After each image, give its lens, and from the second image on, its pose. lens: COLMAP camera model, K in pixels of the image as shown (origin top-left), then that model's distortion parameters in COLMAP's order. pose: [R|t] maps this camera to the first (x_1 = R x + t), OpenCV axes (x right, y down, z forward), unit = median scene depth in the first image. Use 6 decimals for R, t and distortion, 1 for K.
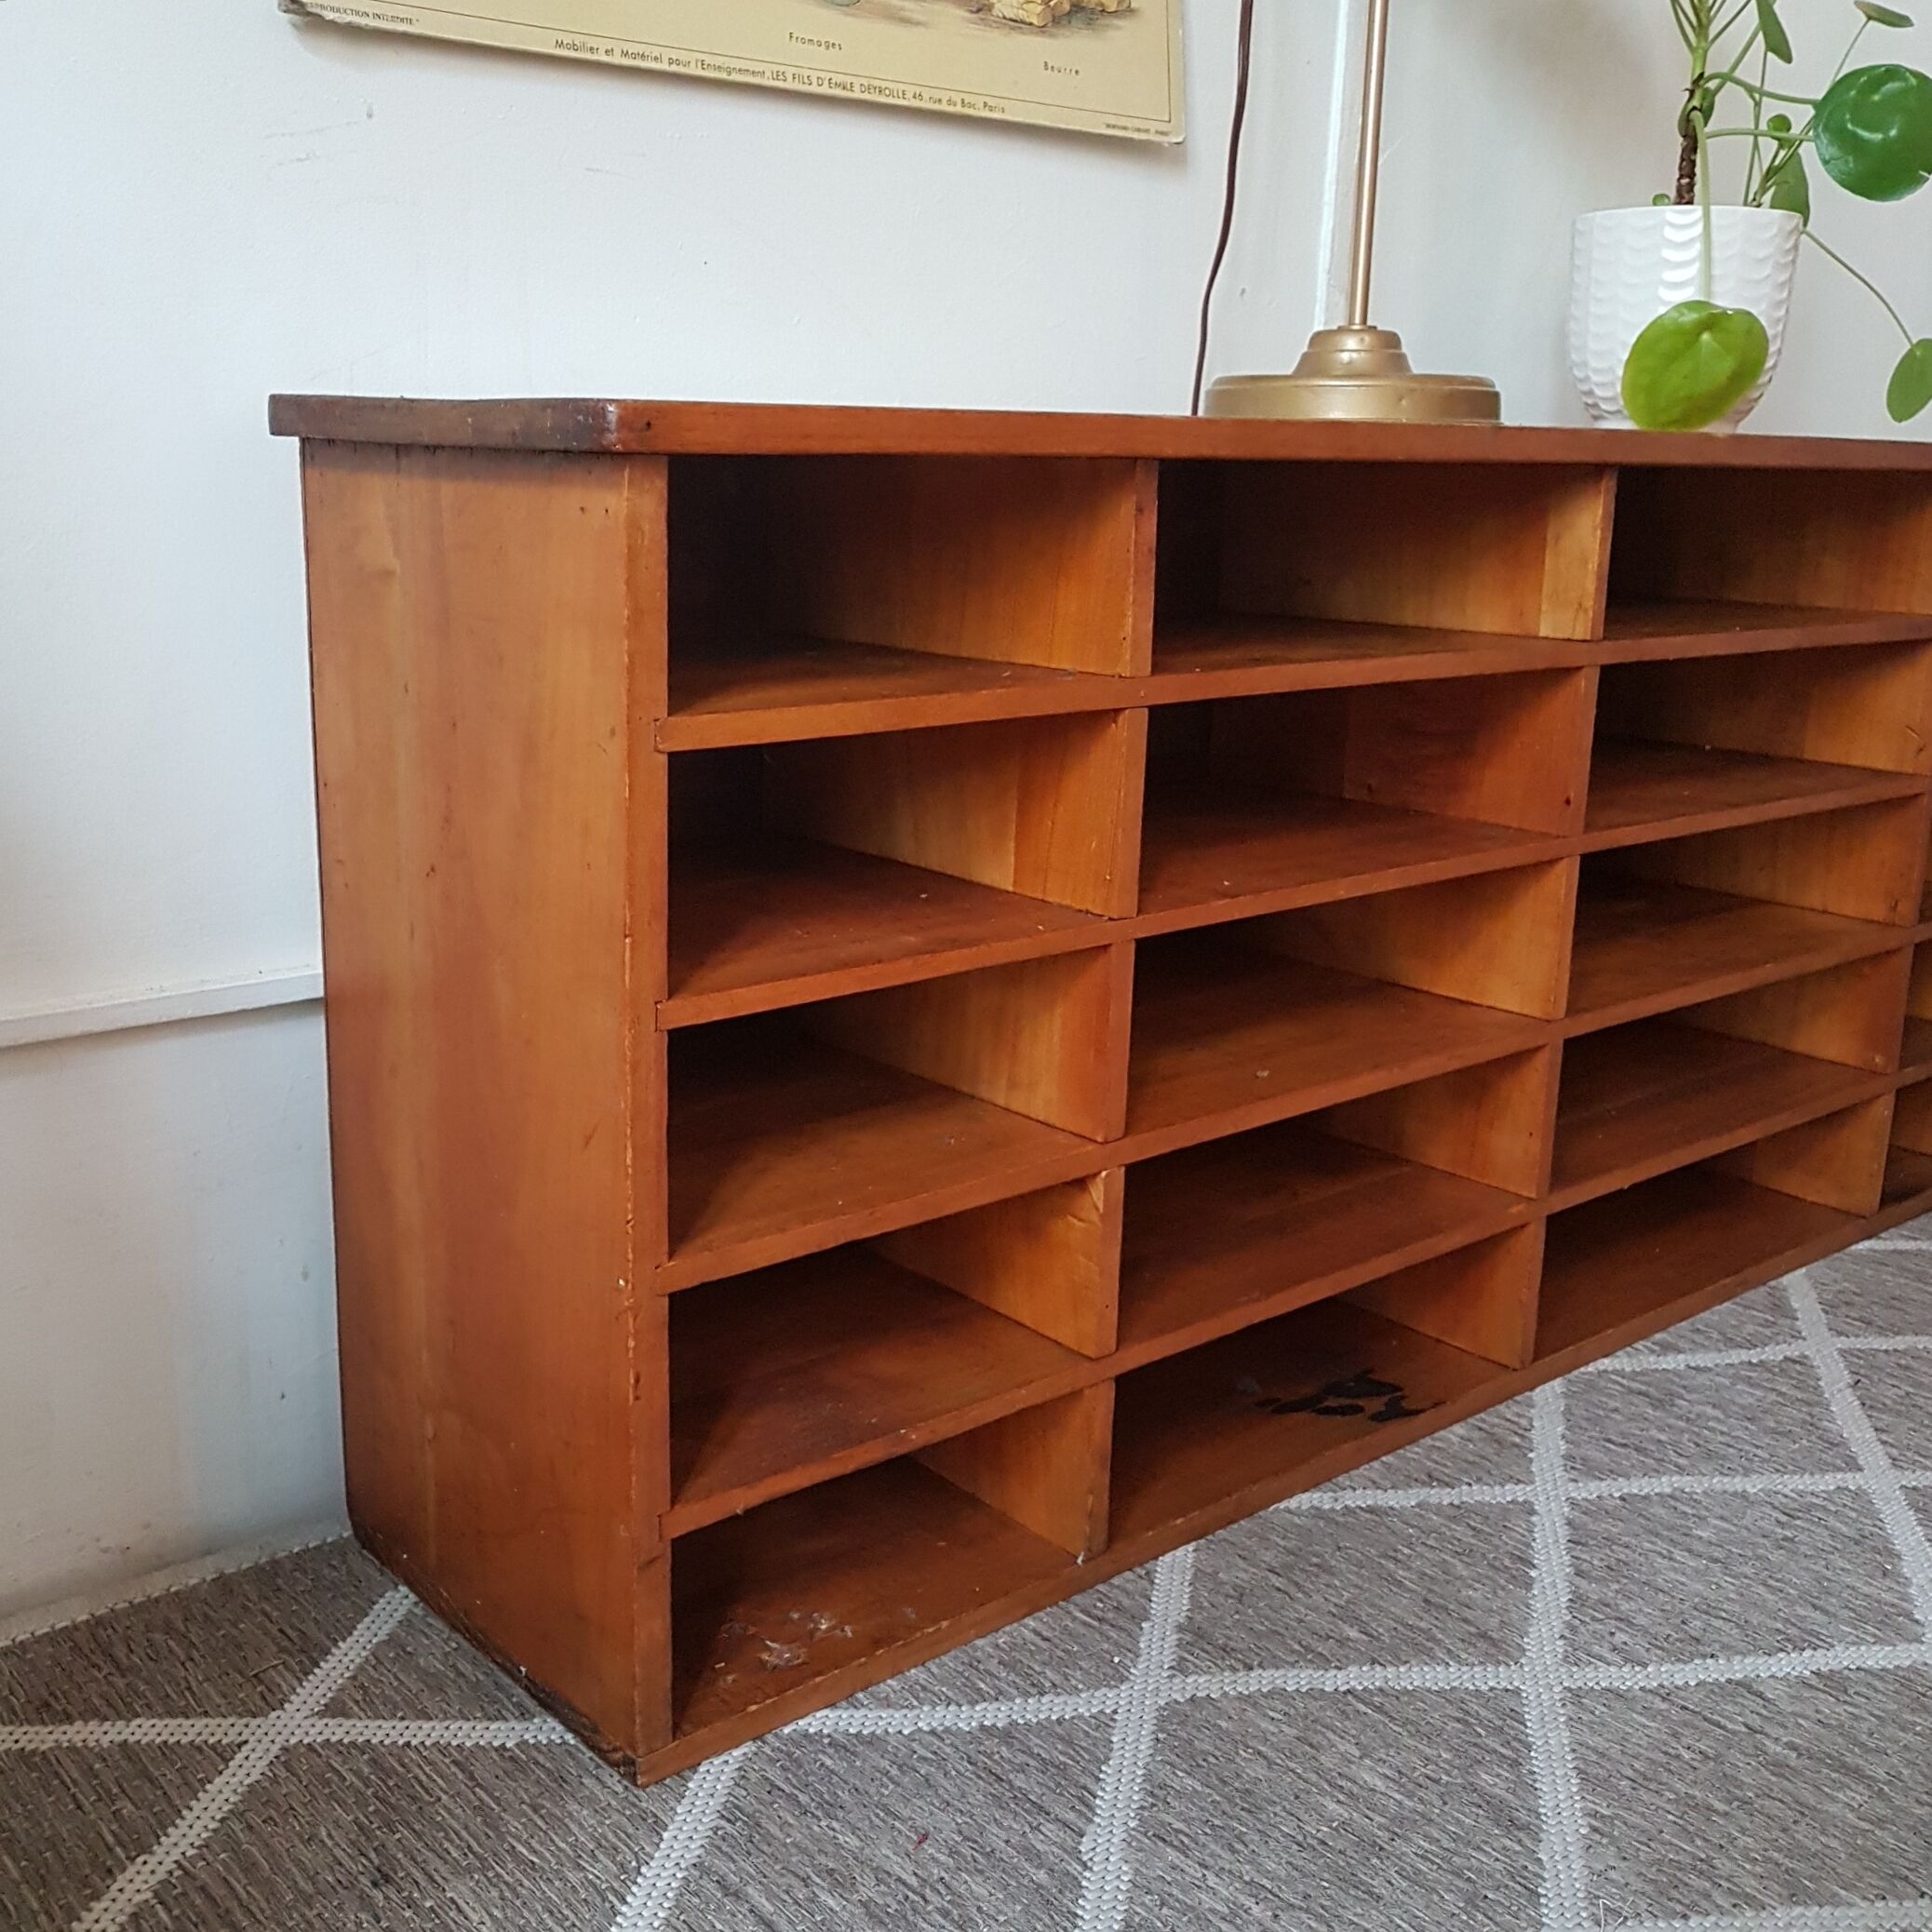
lens RADIAL K [[2122.9, 0, 959.4], [0, 2122.9, 961.5], [0, 0, 1]] dist [-0.010243, 0.000000]
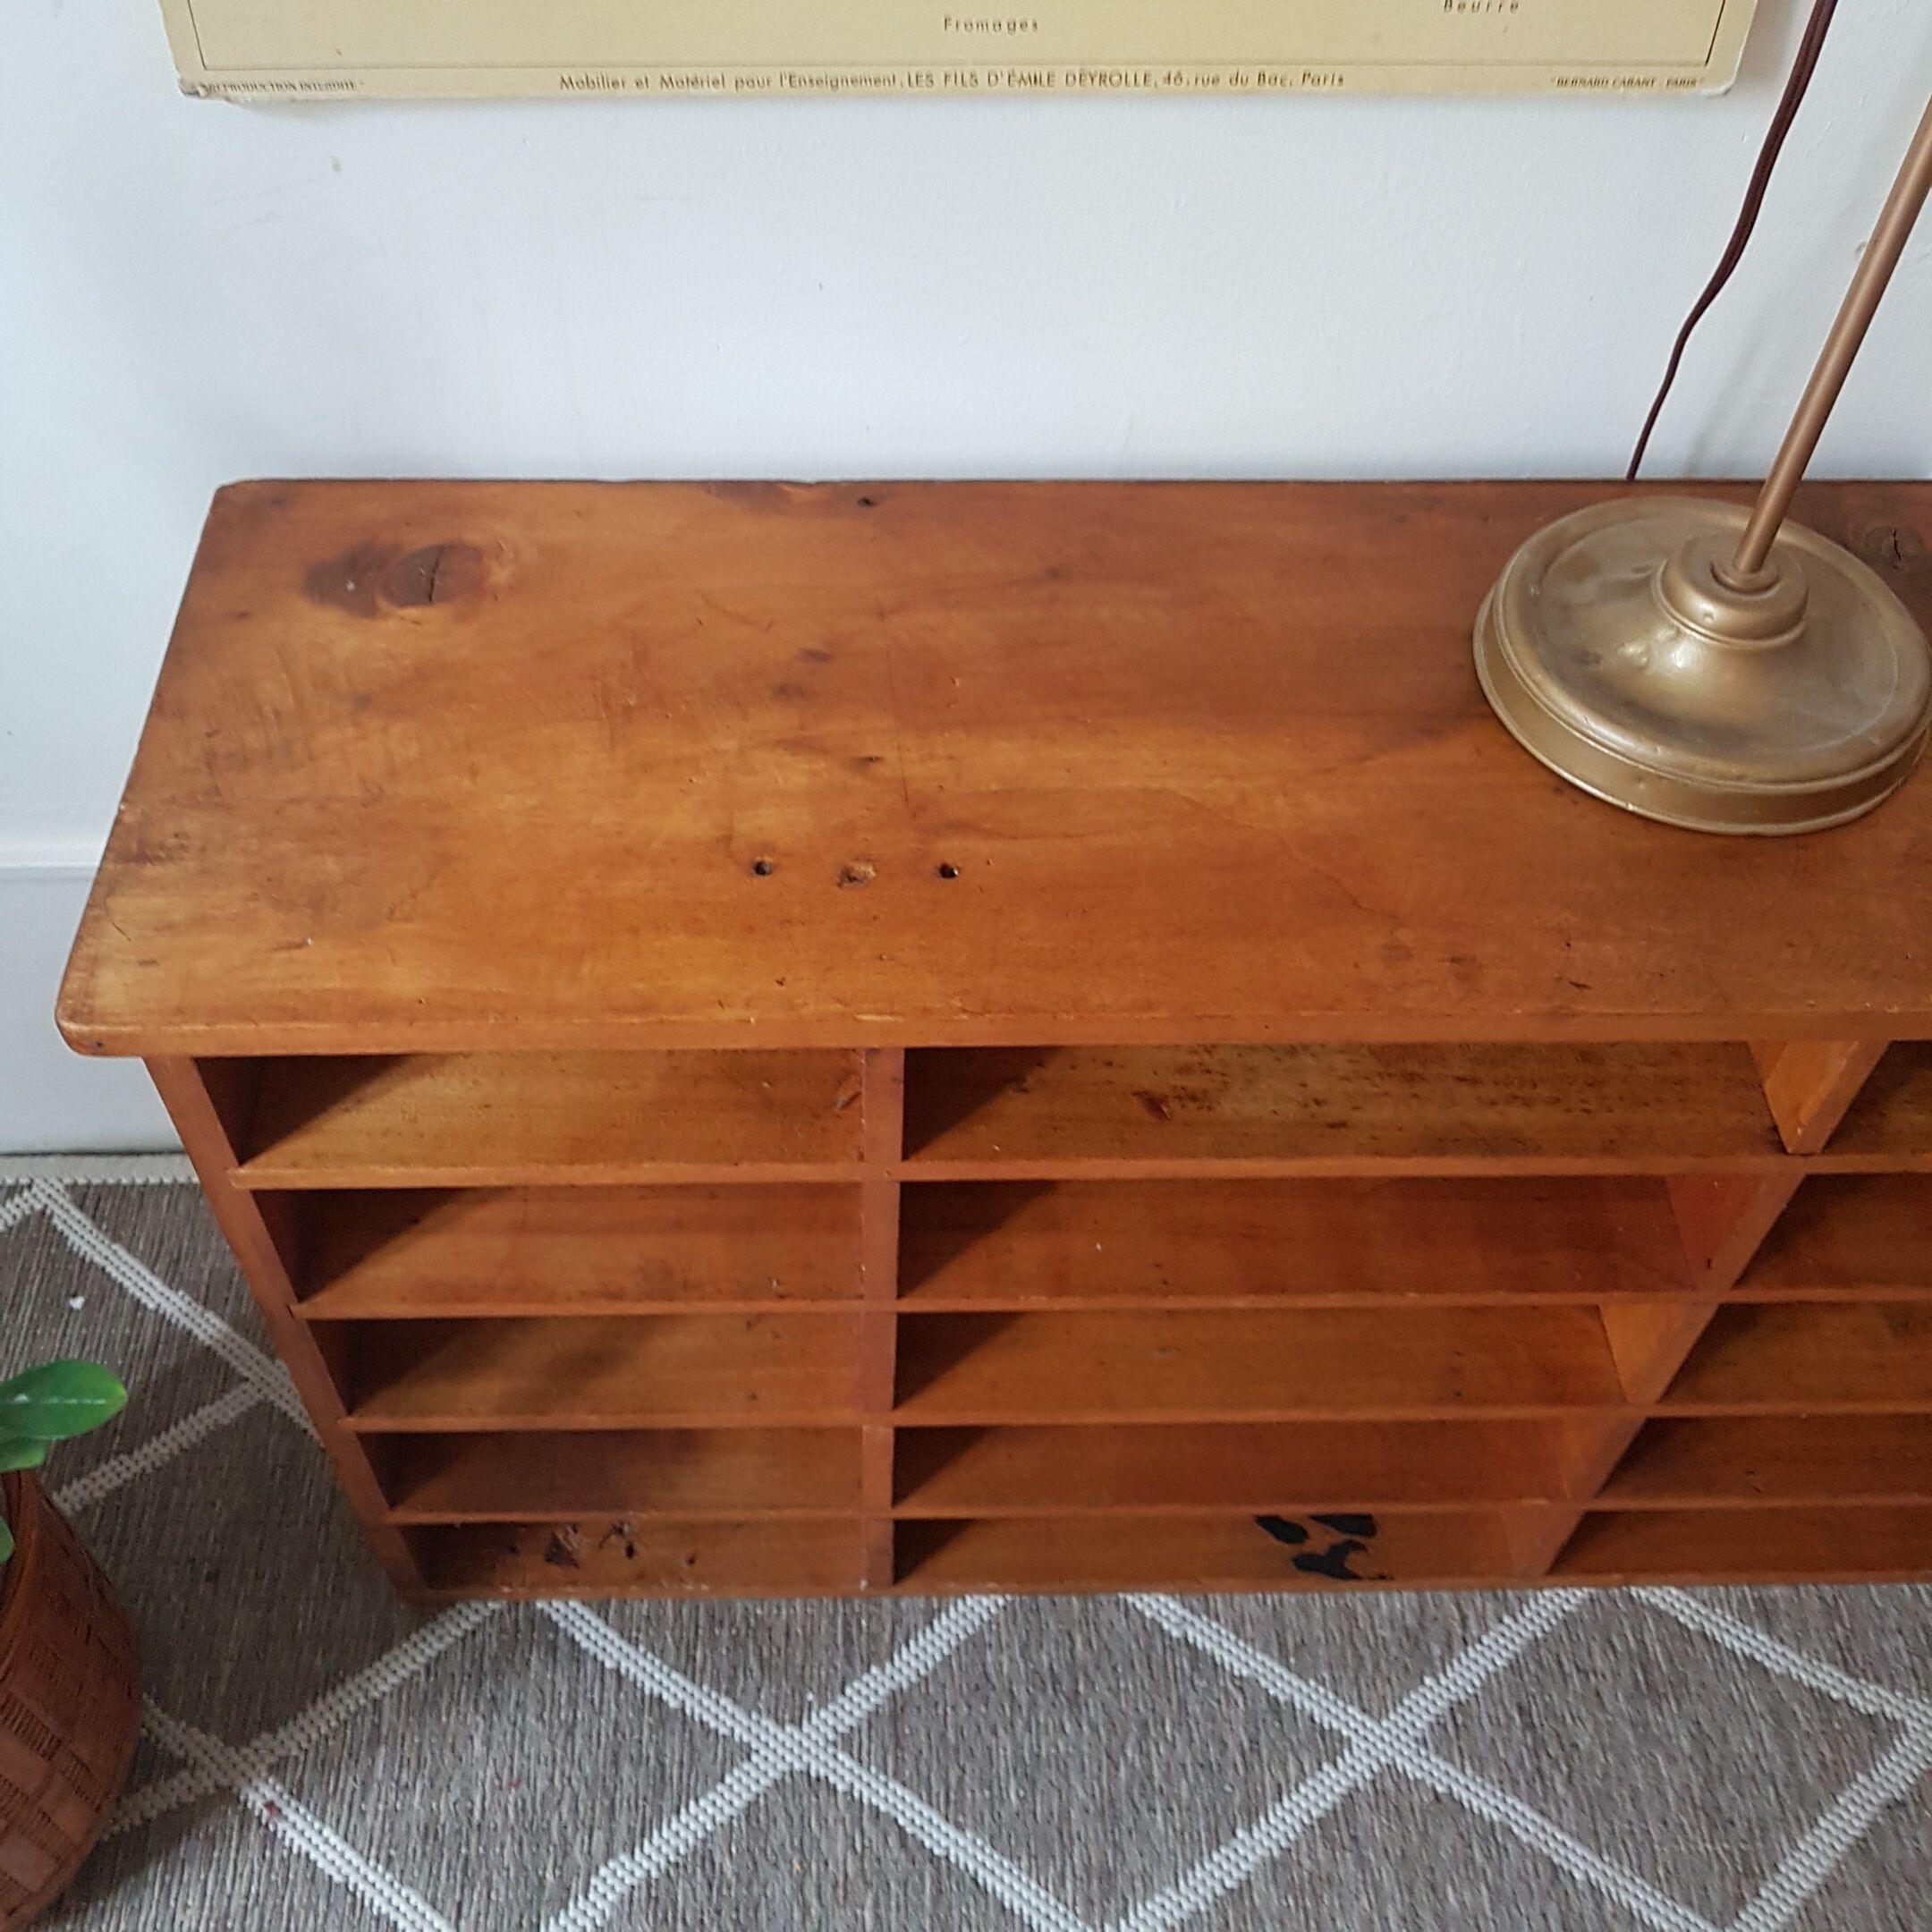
lens RADIAL K [[2122.9, 0, 923.3], [0, 2122.9, 933.1], [0, 0, 1]] dist [-0.010243, 0.000000]
pose [[0.774531, 0.484960, -0.406099, 0.333085], [-0.150741, 0.765035, 0.626097, -0.617664], [0.614312, -0.423716, 0.665647, 0.382427]]
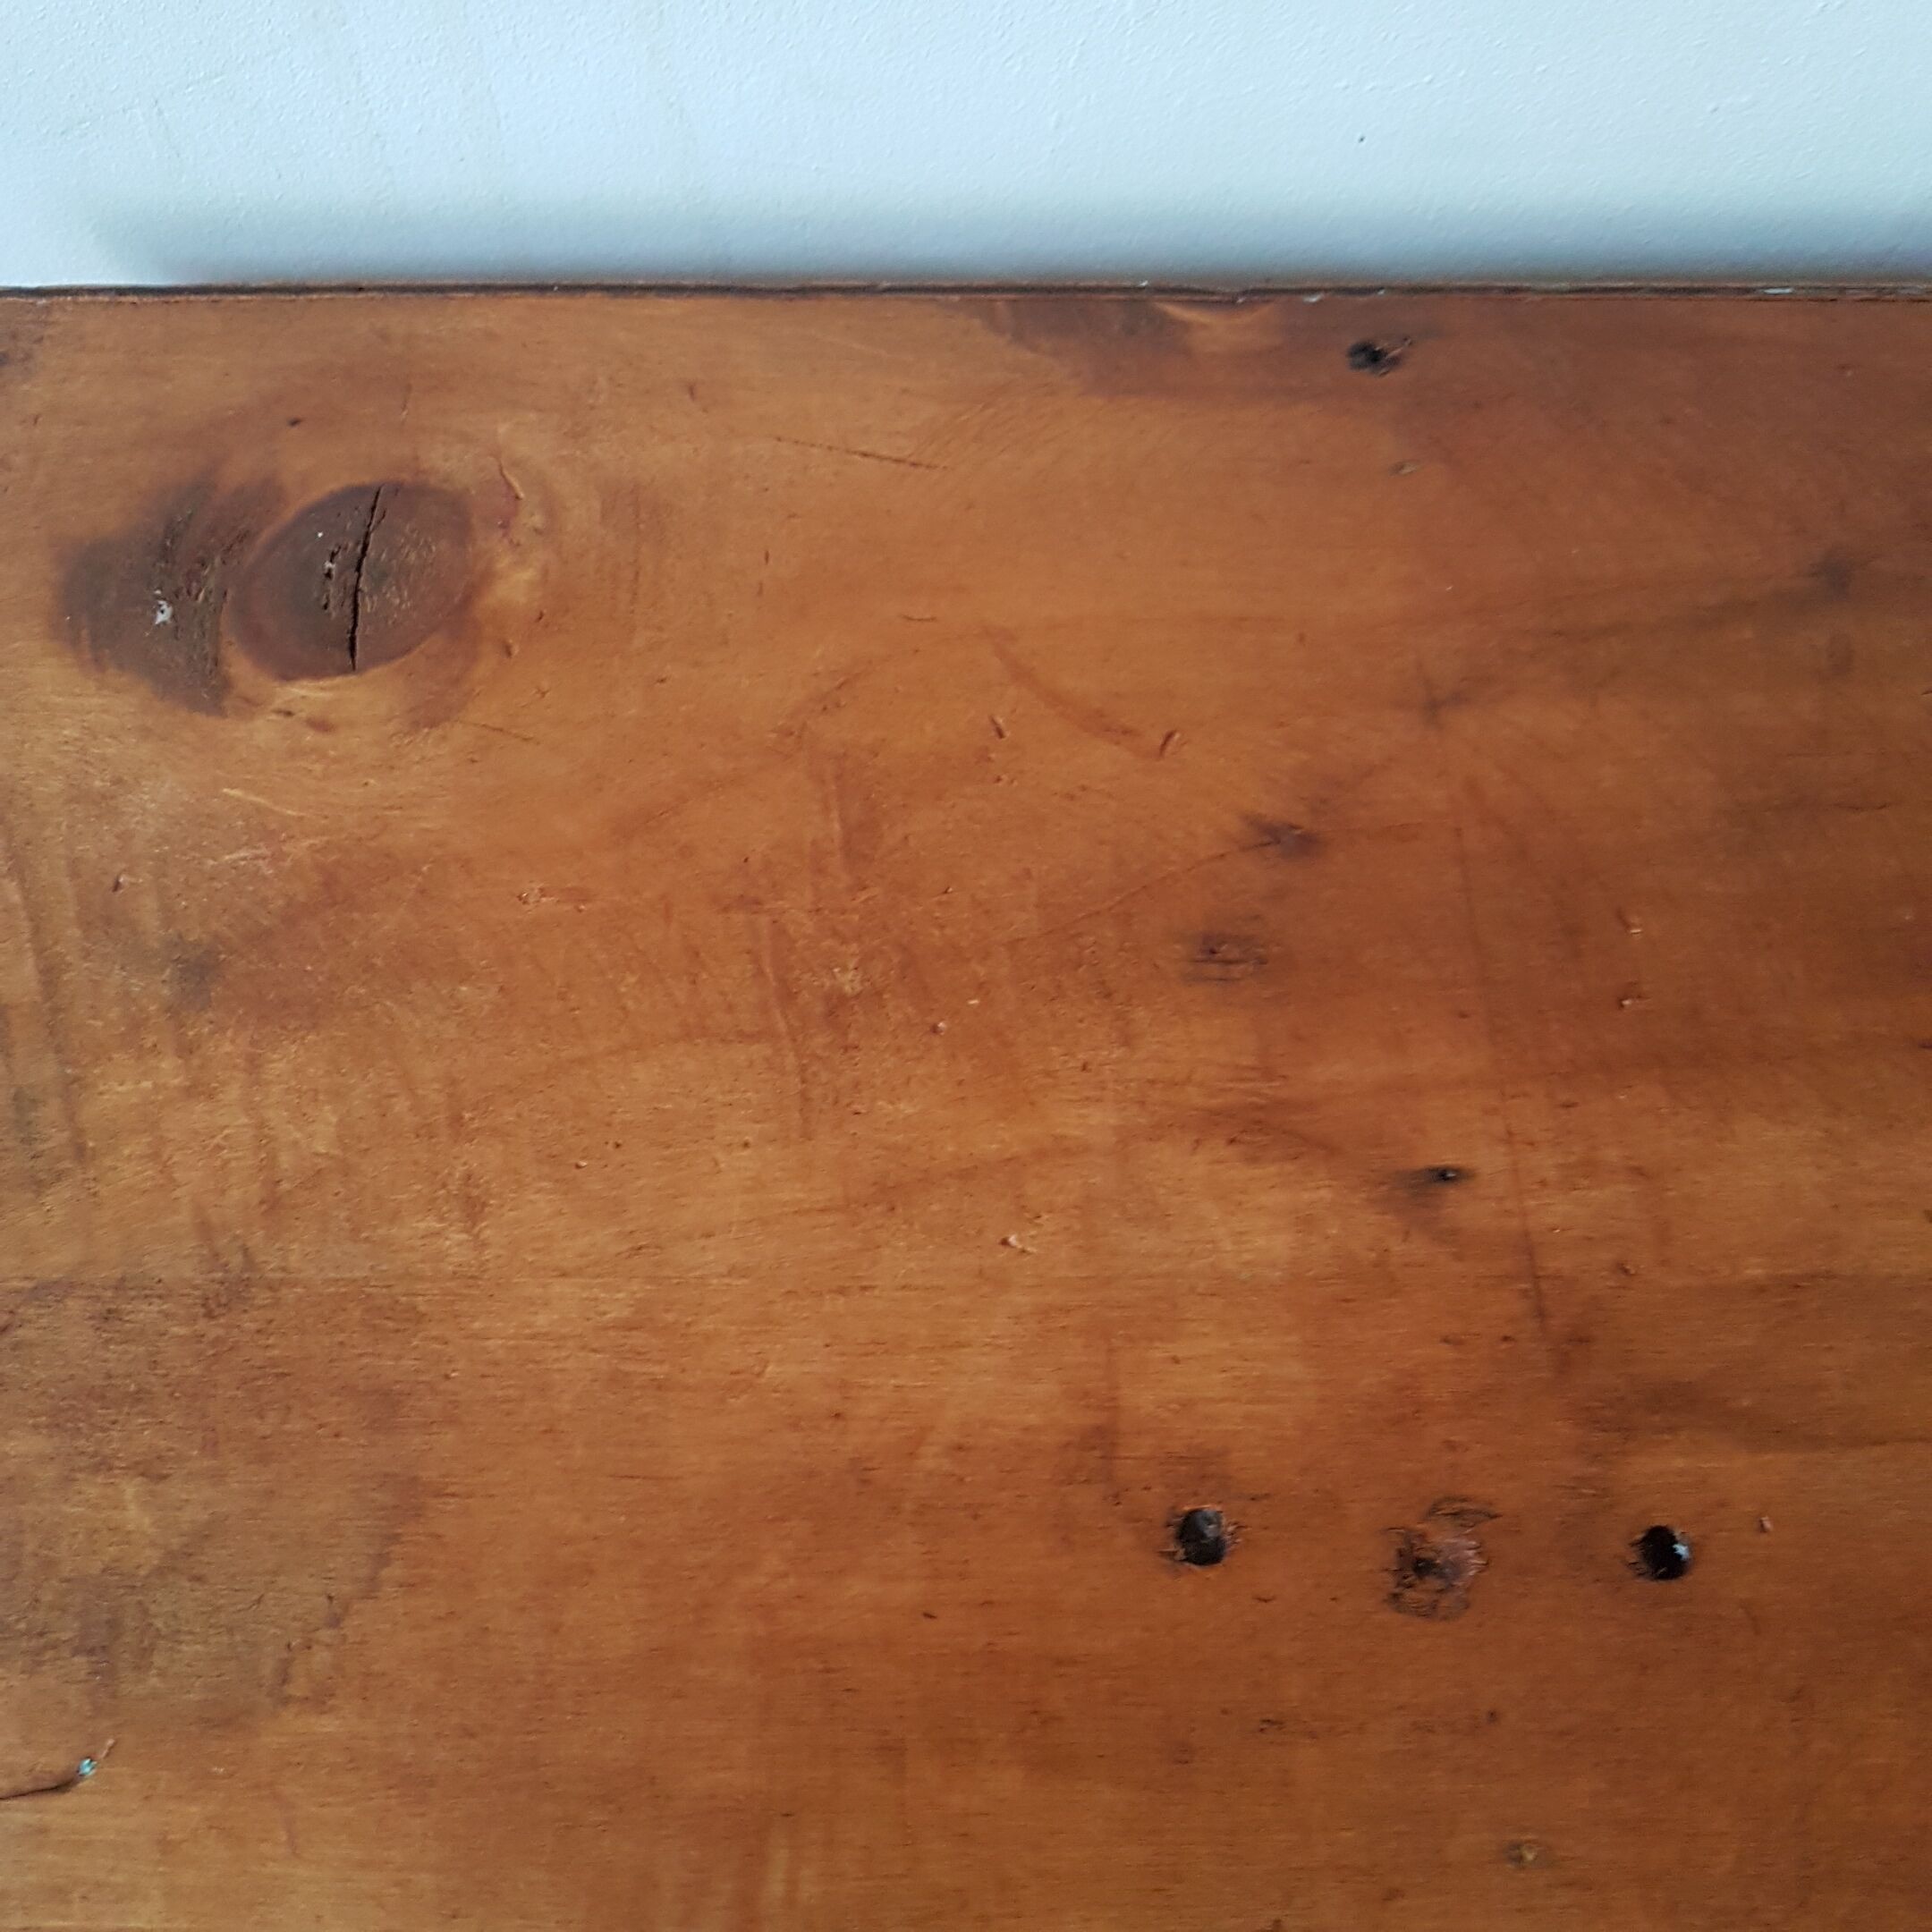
lens RADIAL K [[2122.9, 0, 946.4], [0, 2122.9, 973.0], [0, 0, 1]] dist [-0.010243, 0.000000]
pose [[0.758672, 0.601588, -0.250017, 0.016032], [-0.135118, 0.520731, 0.842961, -0.467466], [0.637307, -0.605749, 0.476349, 0.696646]]
